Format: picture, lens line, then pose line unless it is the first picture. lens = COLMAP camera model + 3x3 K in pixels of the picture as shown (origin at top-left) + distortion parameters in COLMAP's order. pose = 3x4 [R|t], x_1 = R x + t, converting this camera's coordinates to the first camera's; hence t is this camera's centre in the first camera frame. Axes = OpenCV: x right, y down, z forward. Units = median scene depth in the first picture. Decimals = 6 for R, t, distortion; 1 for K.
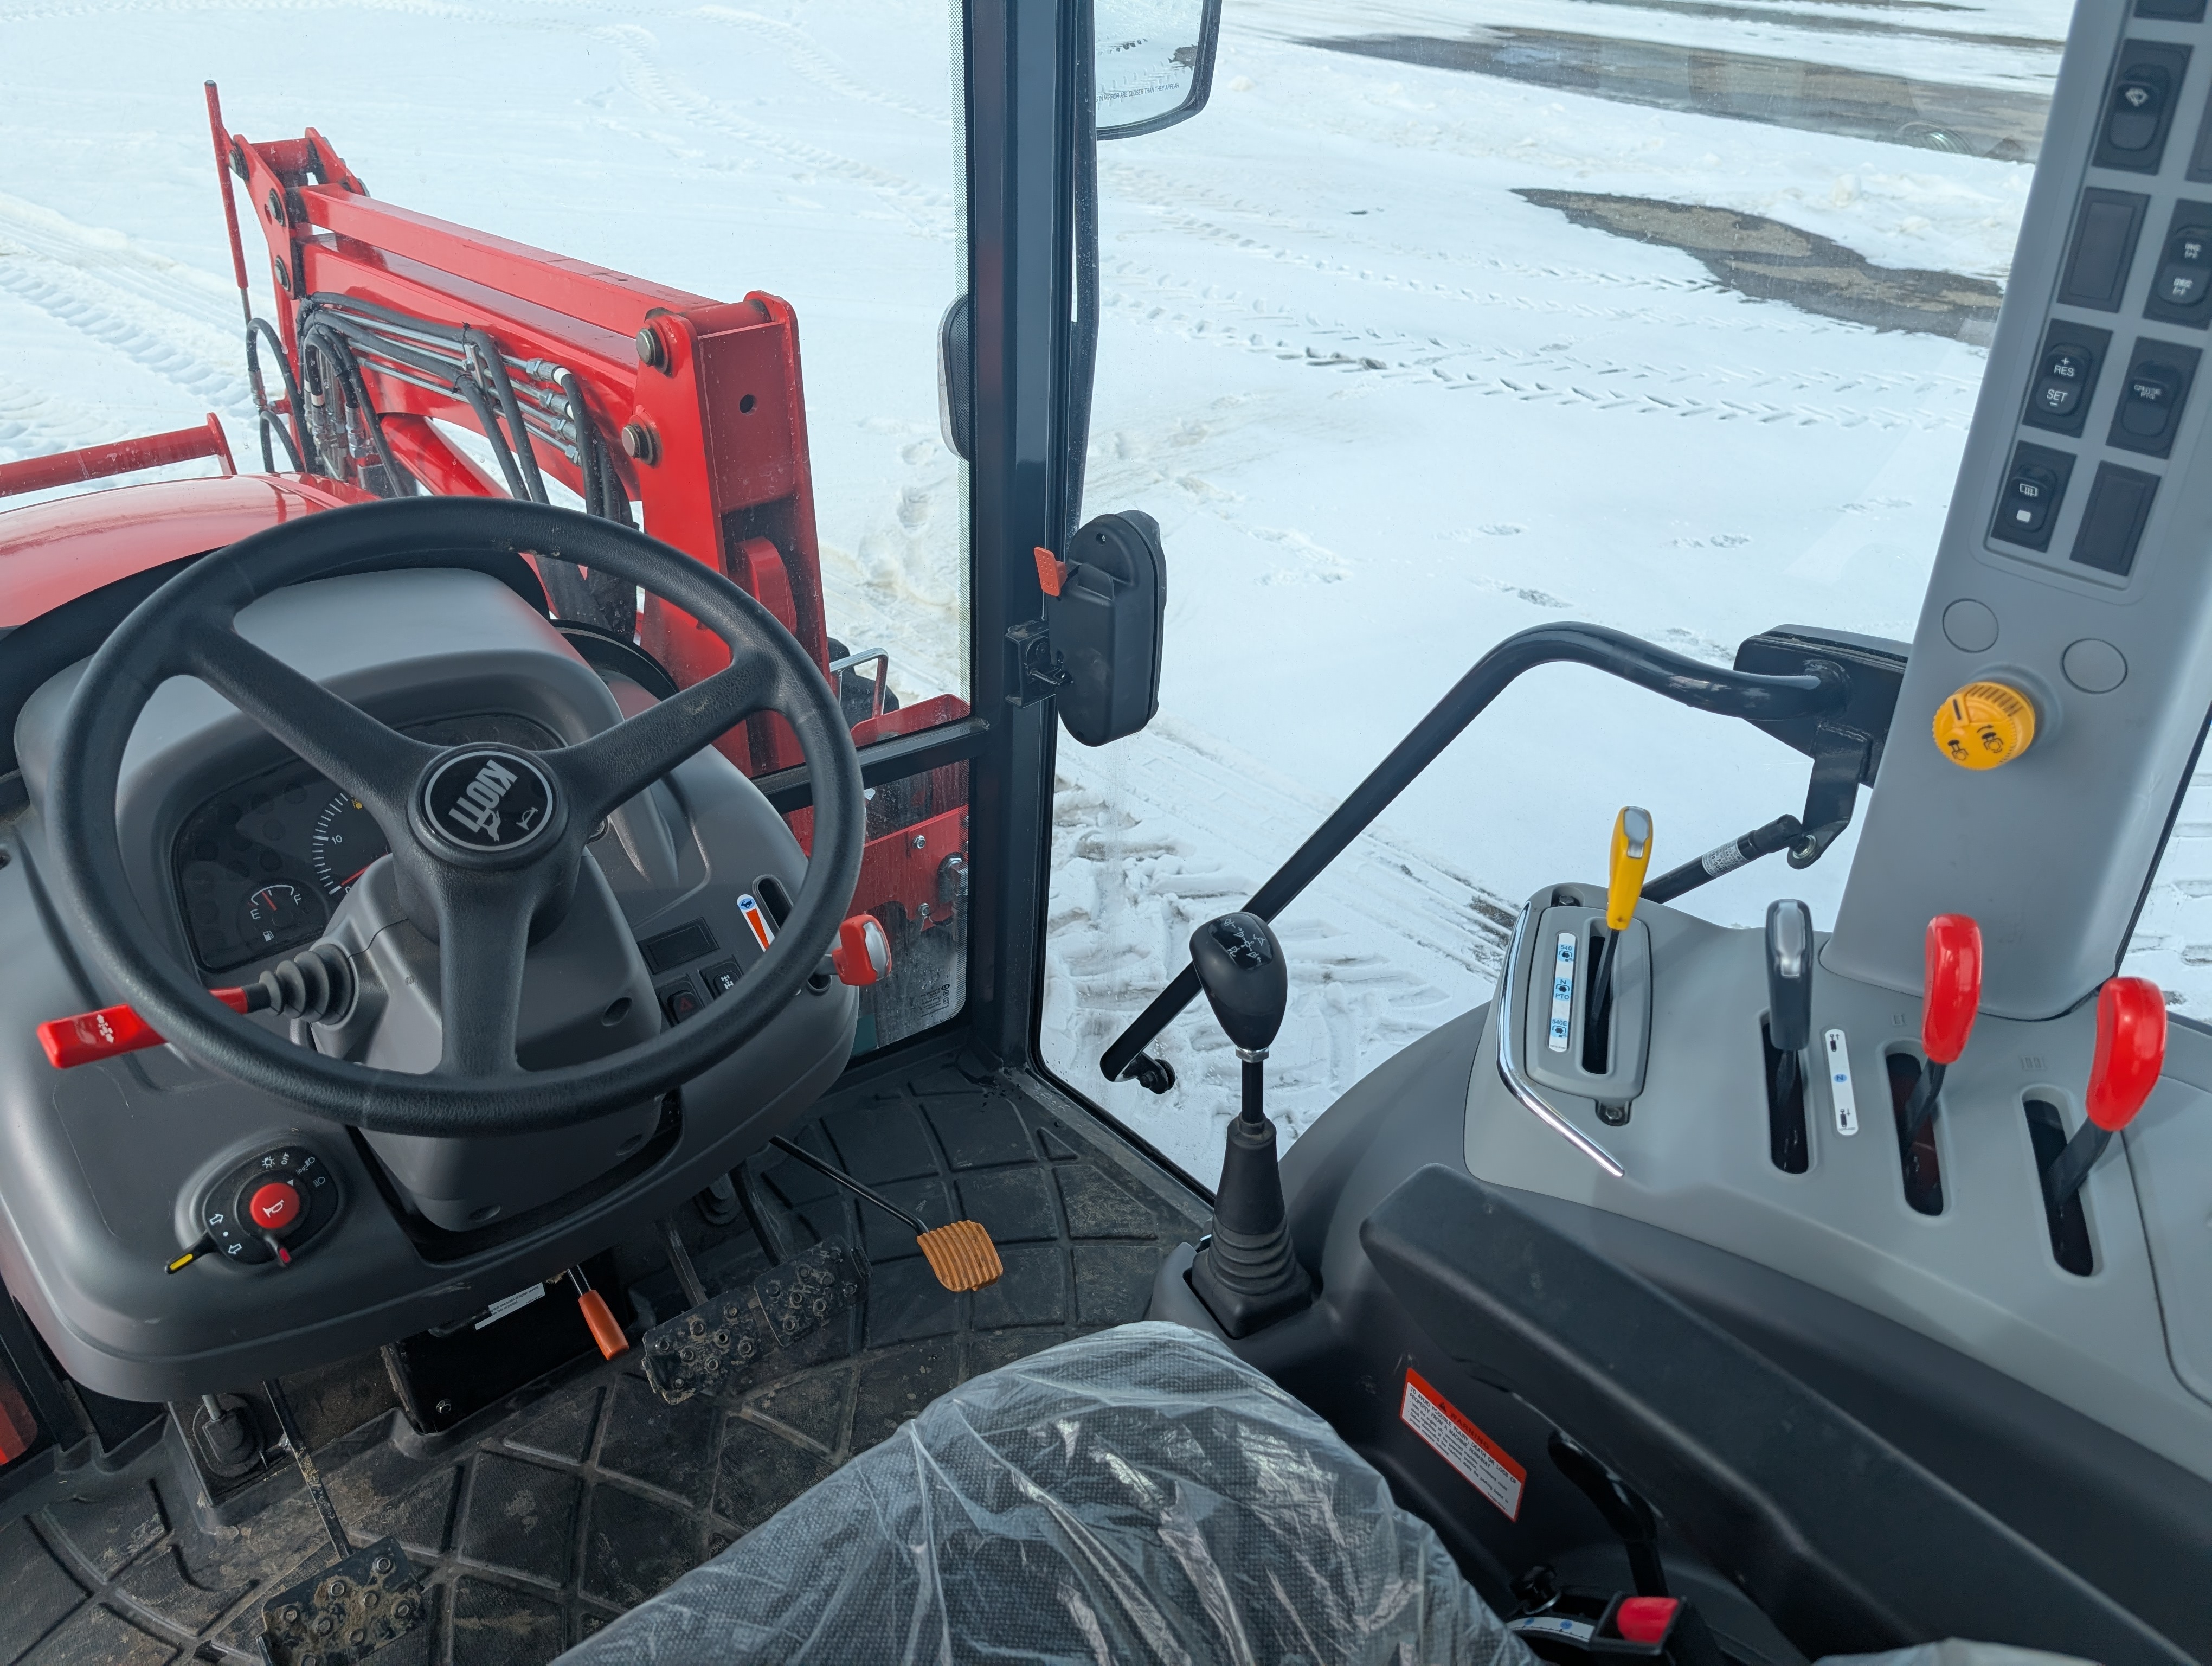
lens RADIAL K [[1658.6, 0, 1089.7], [0, 1658.6, 817.5], [0, 0, 1]] dist [0.021685, -0.010498]
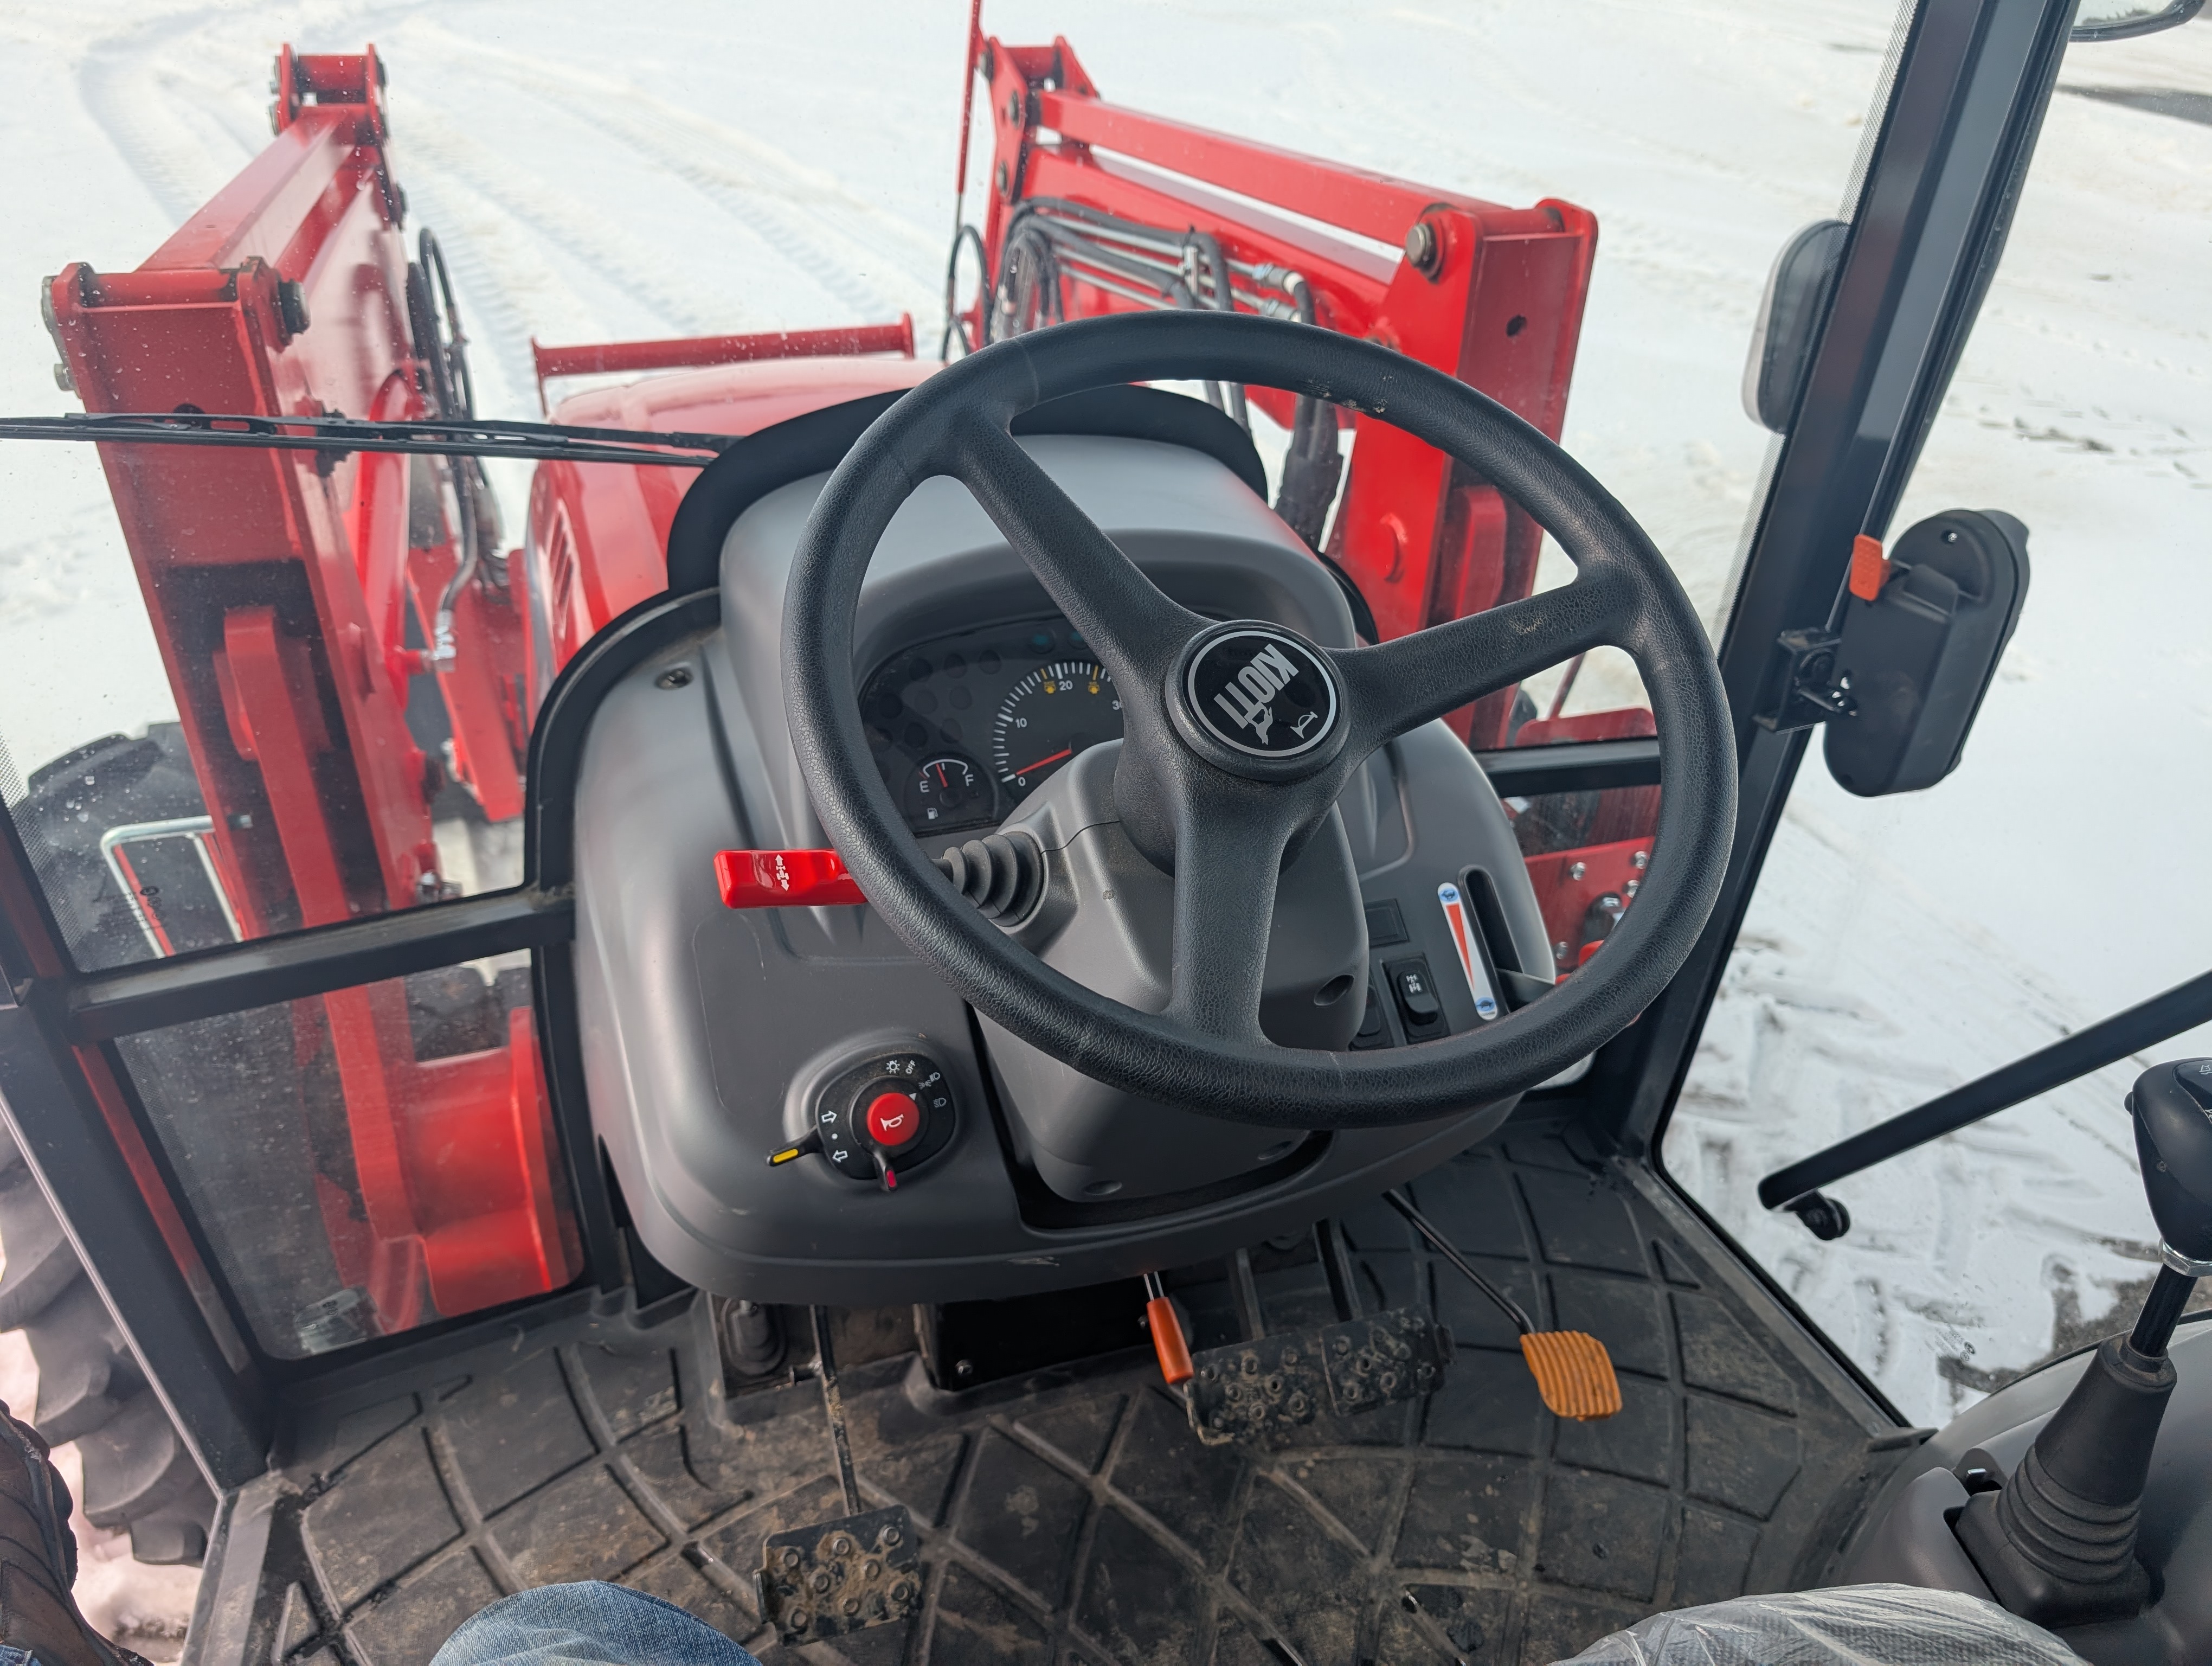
lens RADIAL K [[1658.6, 0, 1089.7], [0, 1658.6, 817.5], [0, 0, 1]] dist [0.021685, -0.010498]
pose [[0.936310, 0.199960, -0.288686, -0.122730], [-0.204144, 0.978812, 0.015868, 0.032016], [0.285743, 0.044076, 0.957292, 0.139752]]
